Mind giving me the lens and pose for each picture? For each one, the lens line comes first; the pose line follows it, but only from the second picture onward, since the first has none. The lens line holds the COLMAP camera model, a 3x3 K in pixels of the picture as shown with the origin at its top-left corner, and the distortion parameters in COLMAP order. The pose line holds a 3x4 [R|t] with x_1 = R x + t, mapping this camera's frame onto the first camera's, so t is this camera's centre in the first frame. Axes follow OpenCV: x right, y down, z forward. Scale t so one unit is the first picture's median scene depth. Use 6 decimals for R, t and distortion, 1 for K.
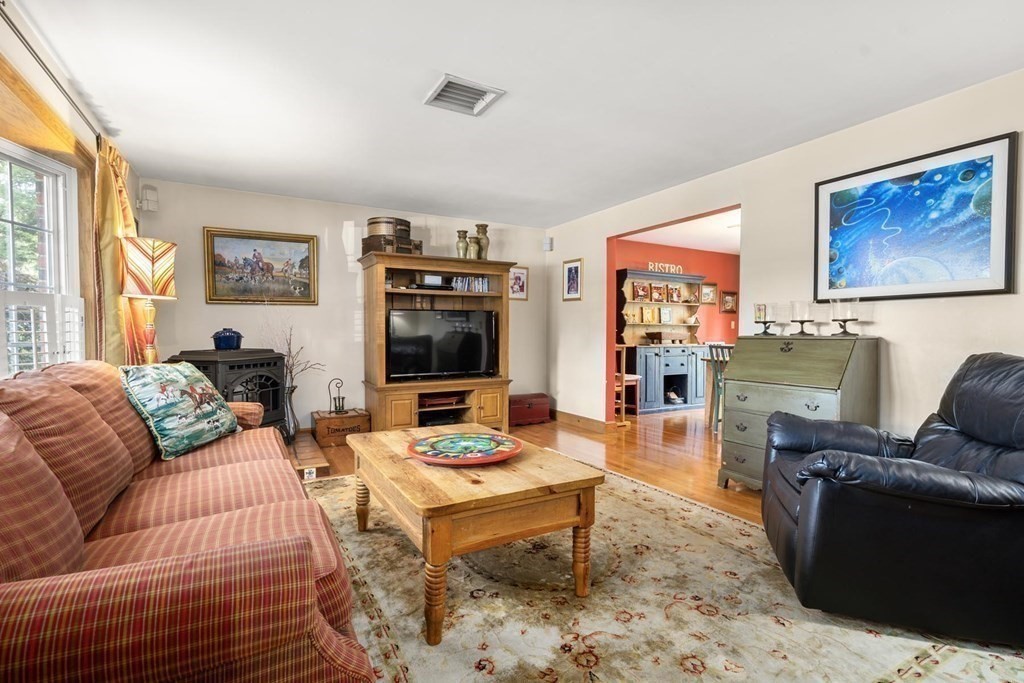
lens RADIAL K [[470.4, 0, 518.4], [0, 470.4, 336.5], [0, 0, 1]] dist [-0.000123, -0.000079]
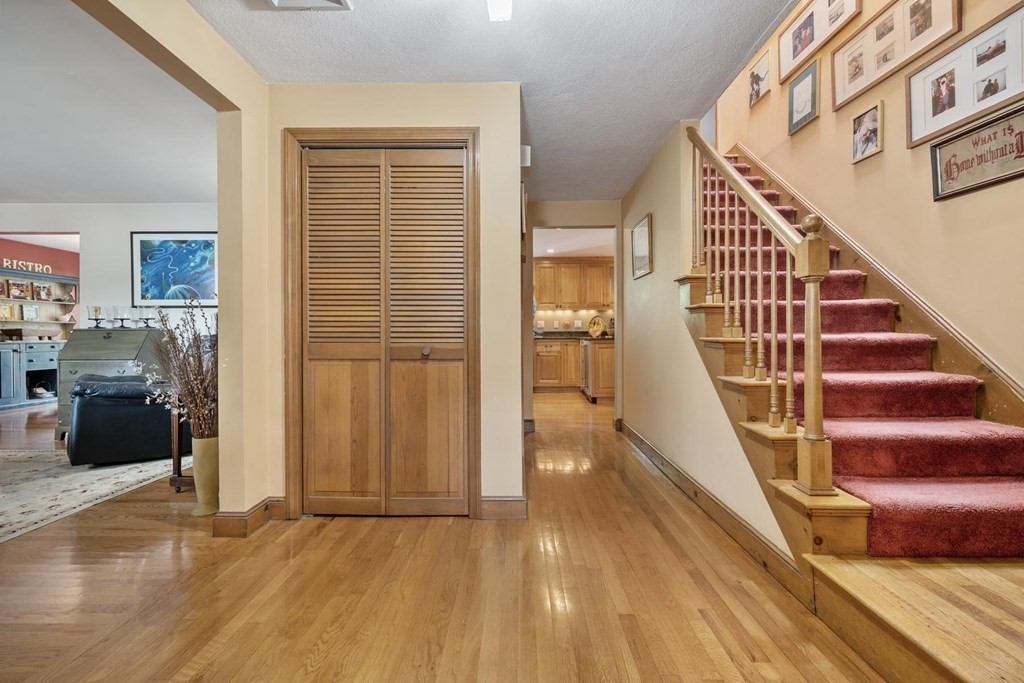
lens RADIAL K [[470.4, 0, 518.4], [0, 470.4, 336.5], [0, 0, 1]] dist [-0.000123, -0.000079]
pose [[0.499728, -0.006134, 0.866161, -0.080224], [0.011138, 0.999938, 0.000656, 0.035966], [-0.866111, 0.009320, 0.499765, -0.844043]]
